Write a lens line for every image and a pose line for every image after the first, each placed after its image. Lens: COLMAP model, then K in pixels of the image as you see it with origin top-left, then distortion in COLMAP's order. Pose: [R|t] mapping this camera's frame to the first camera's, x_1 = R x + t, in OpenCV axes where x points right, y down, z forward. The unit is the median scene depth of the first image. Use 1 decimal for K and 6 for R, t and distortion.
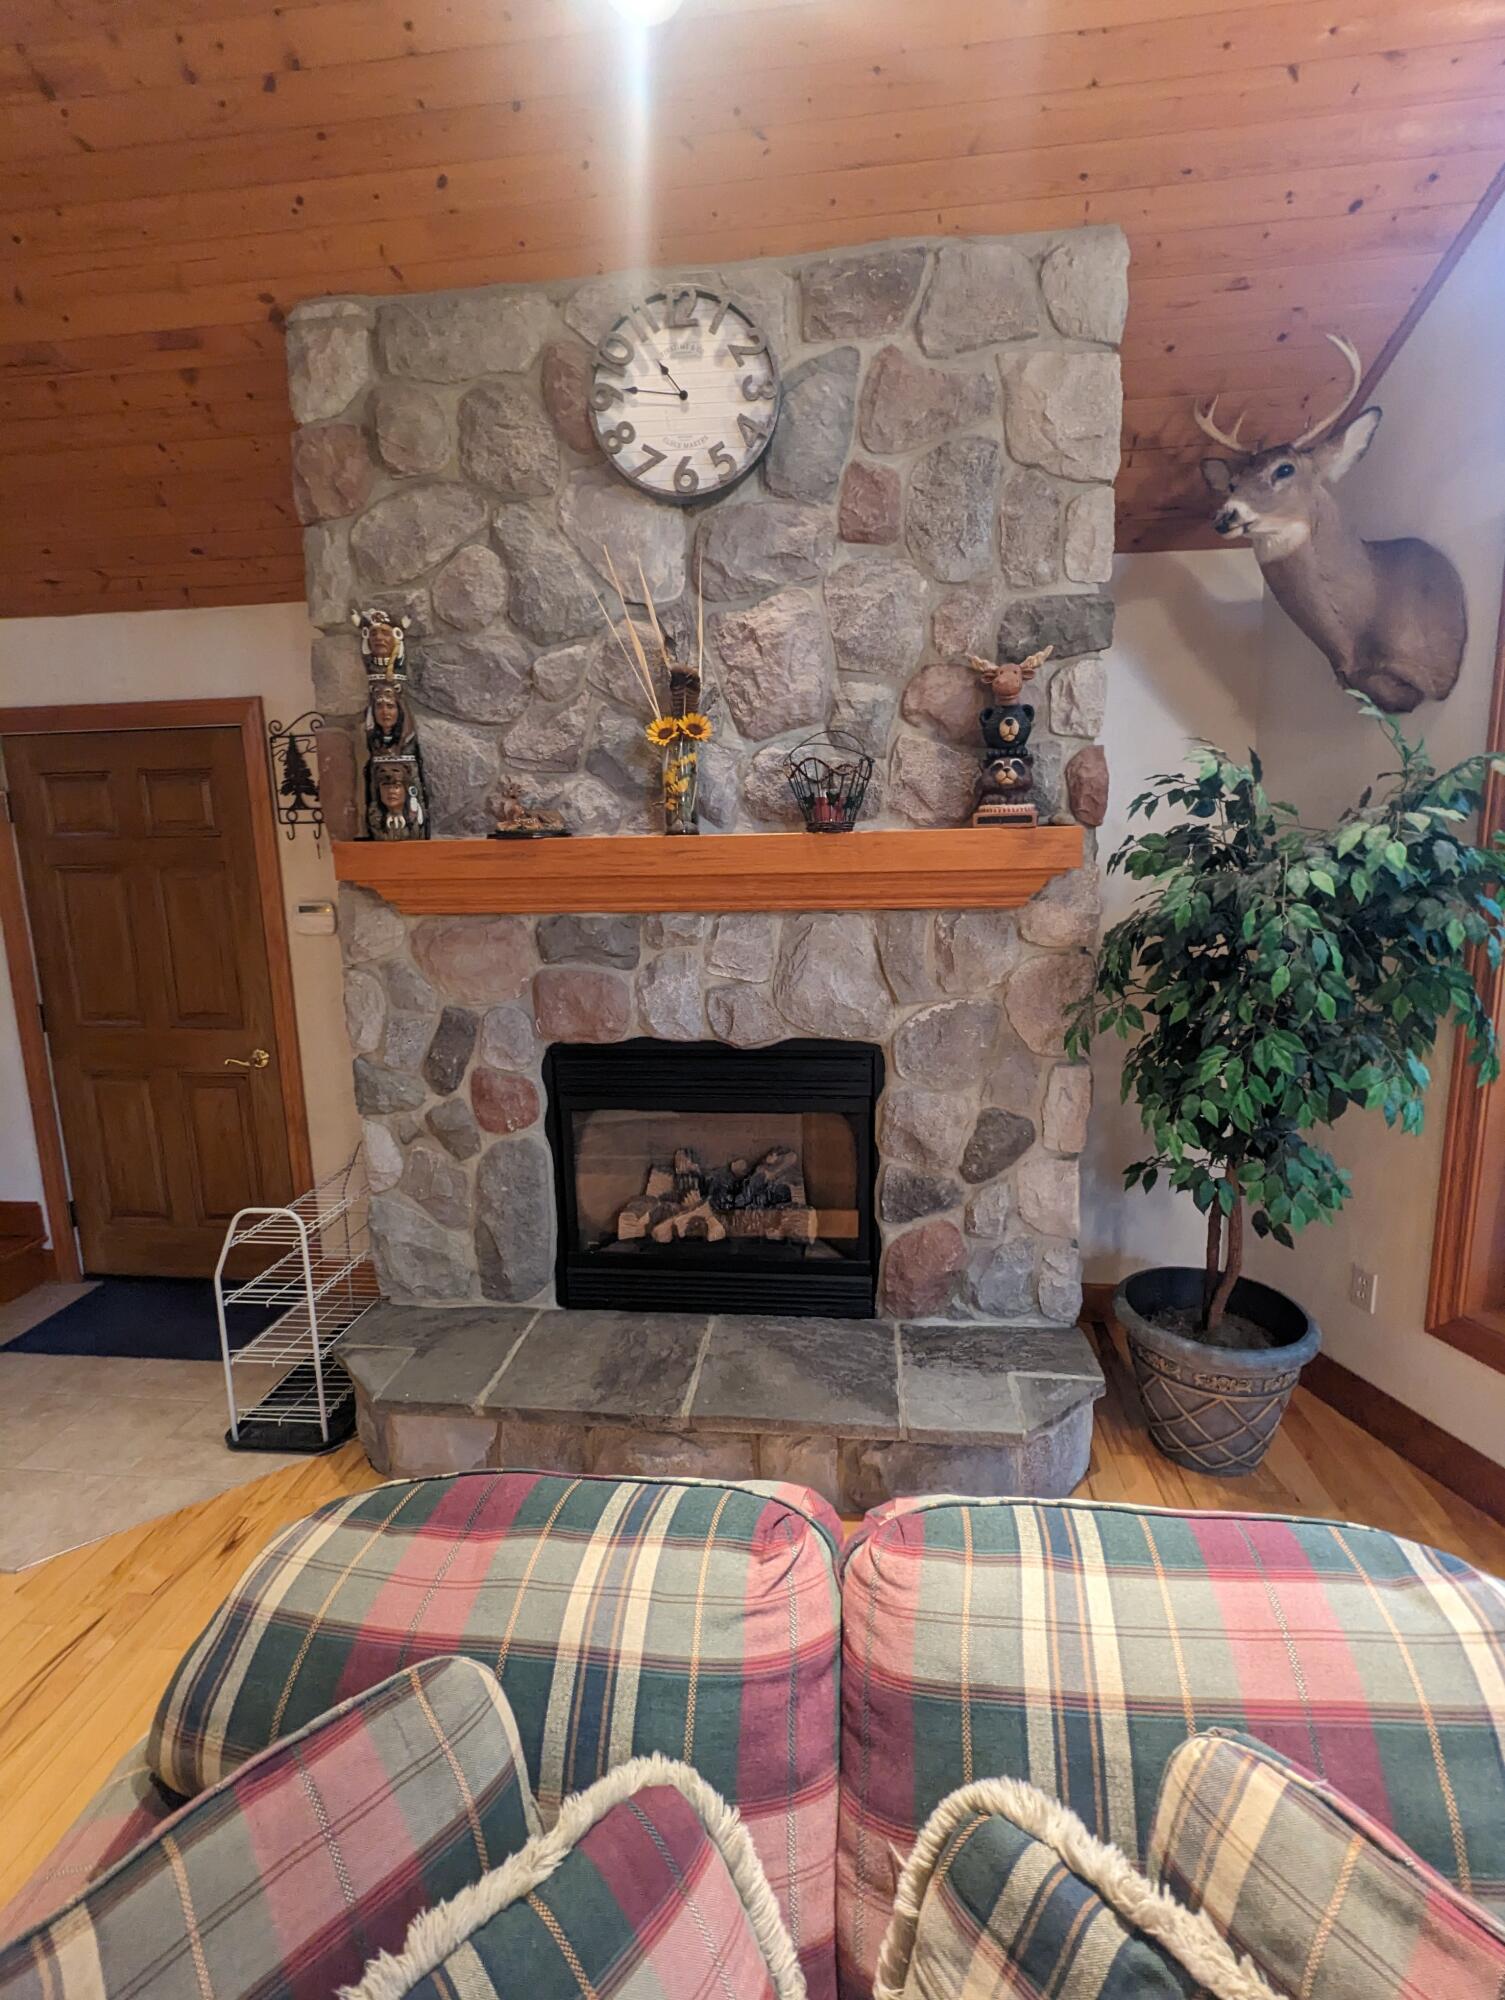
lens RADIAL K [[947.8, 0, 754.2], [0, 947.8, 993.7], [0, 0, 1]] dist [-0.001416, -0.000055]
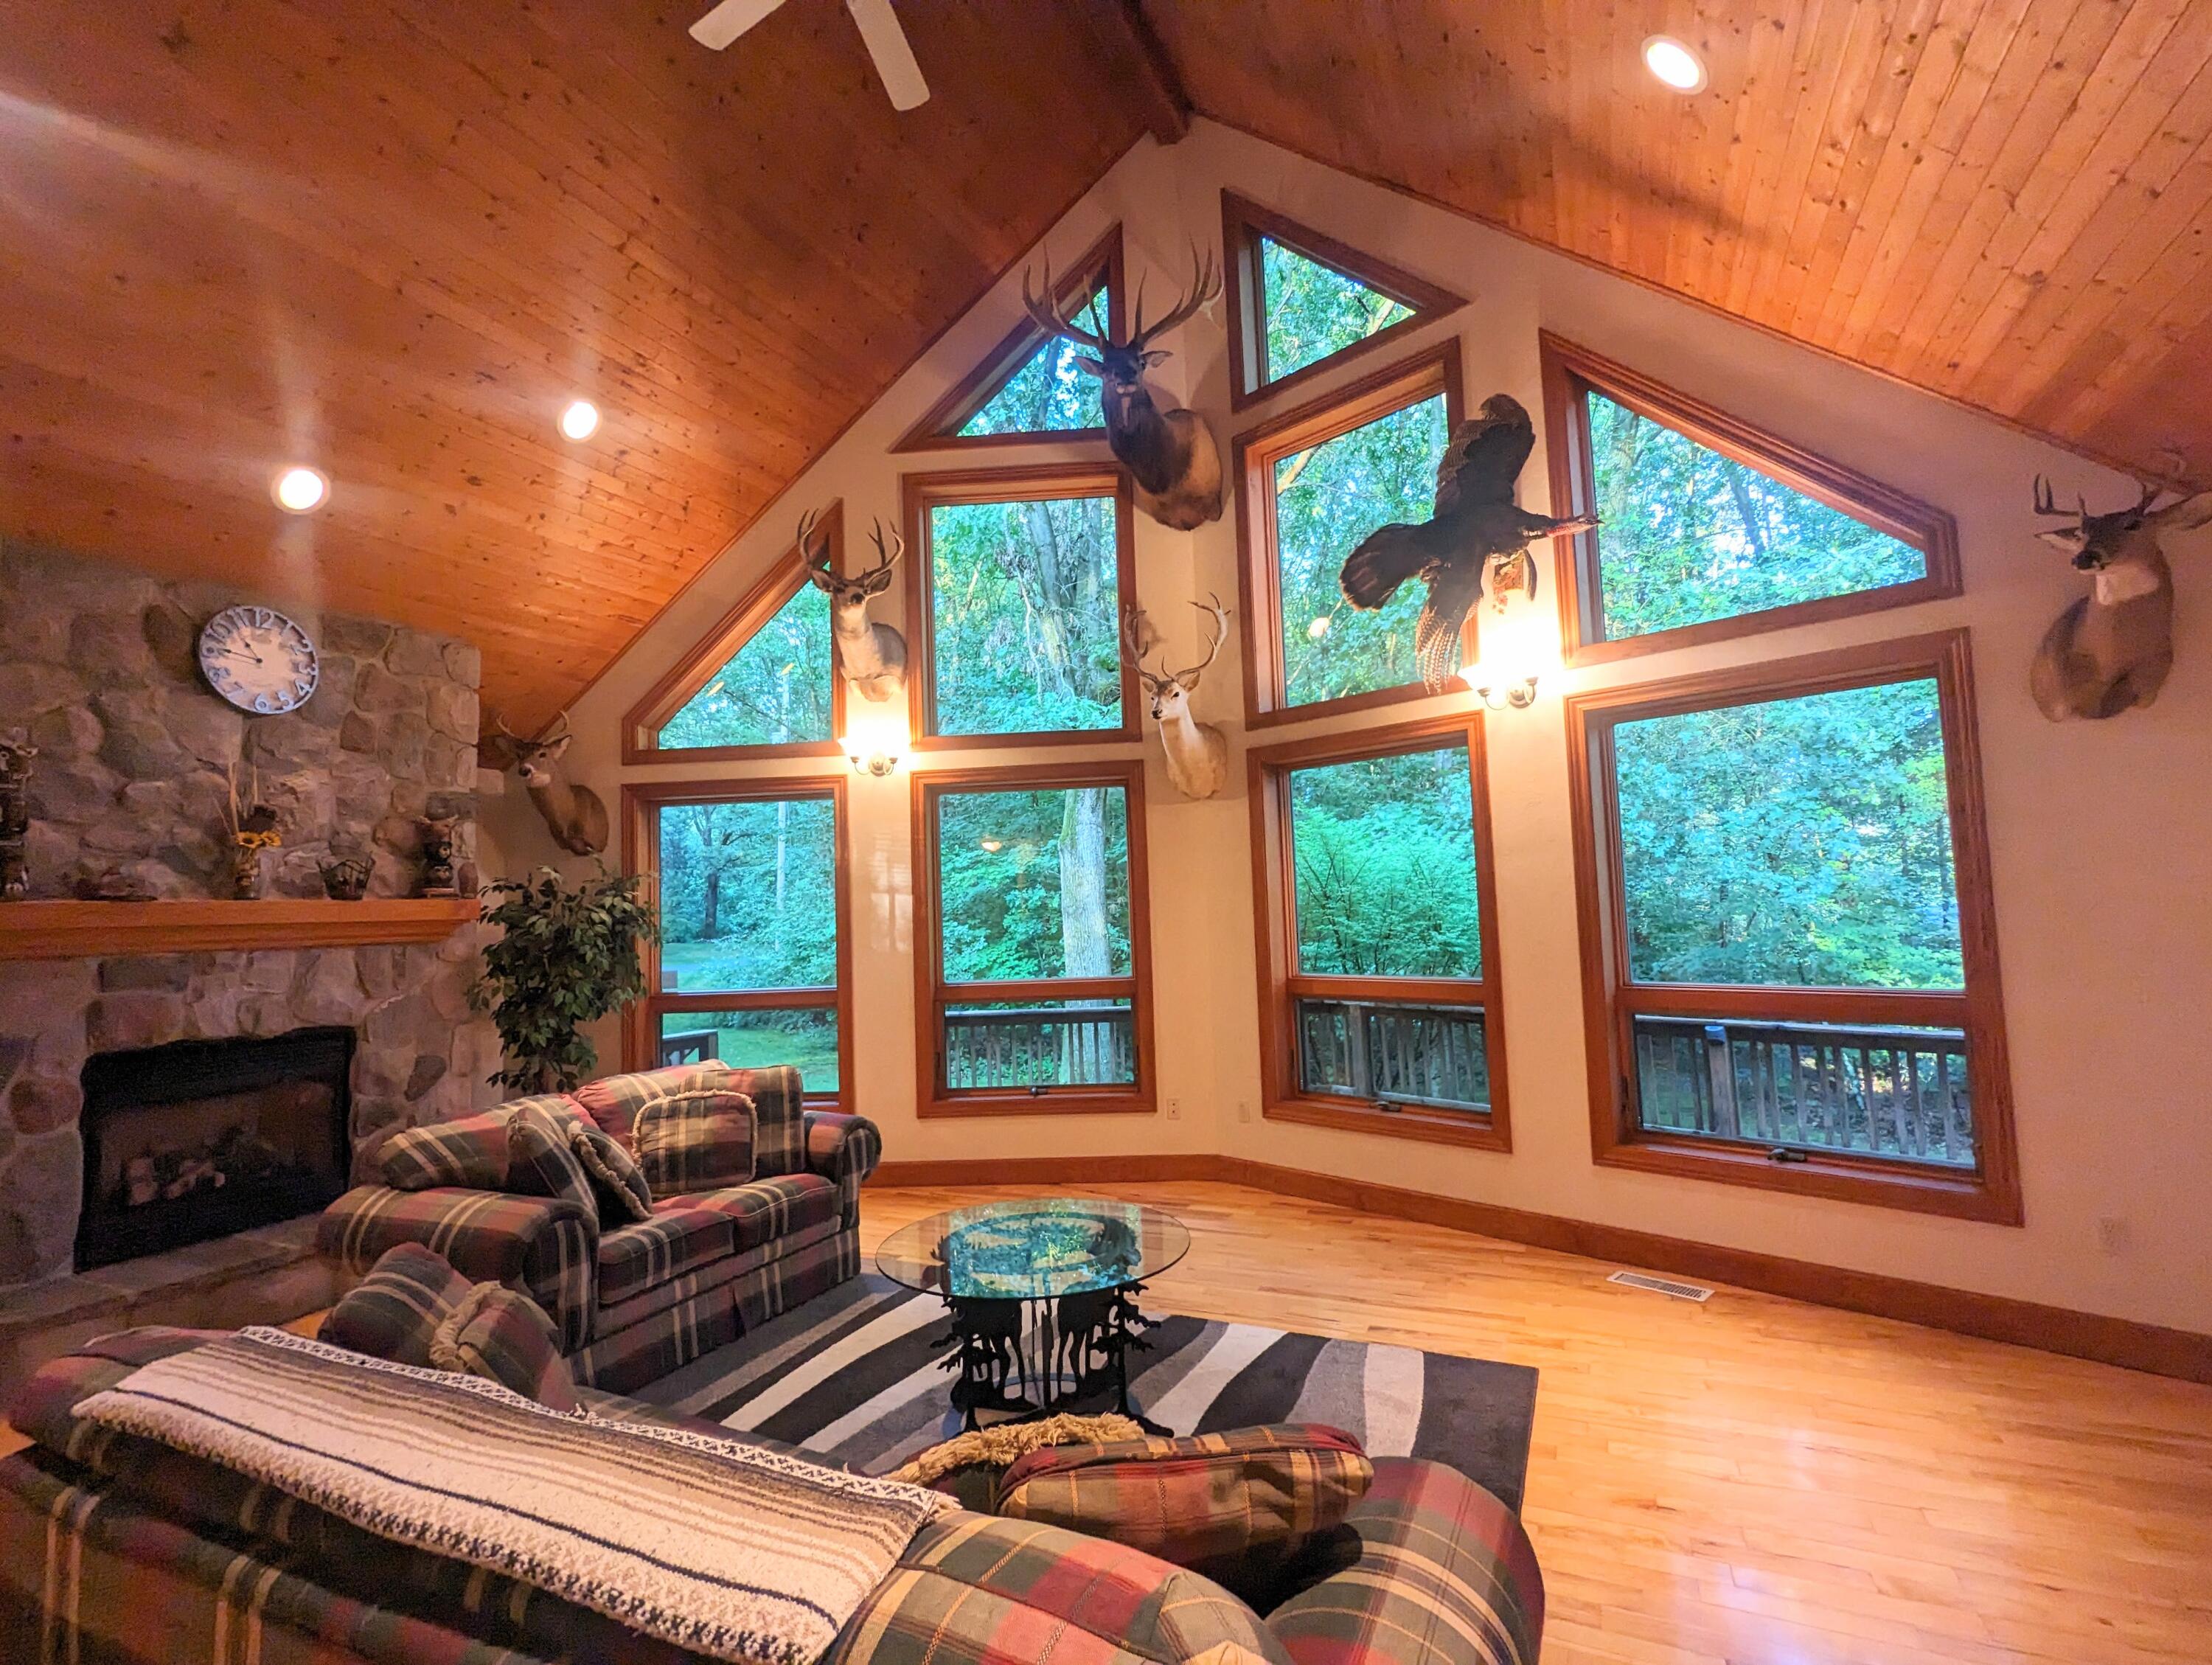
lens RADIAL K [[1048.2, 0, 1100.4], [0, 1048.2, 834.6], [0, 0, 1]] dist [-0.001416, -0.000055]
pose [[0.324792, 0.080872, 0.942321, -1.321929], [0.193463, 0.969590, -0.149894, 0.280848], [-0.925787, 0.230989, 0.299269, -0.944589]]
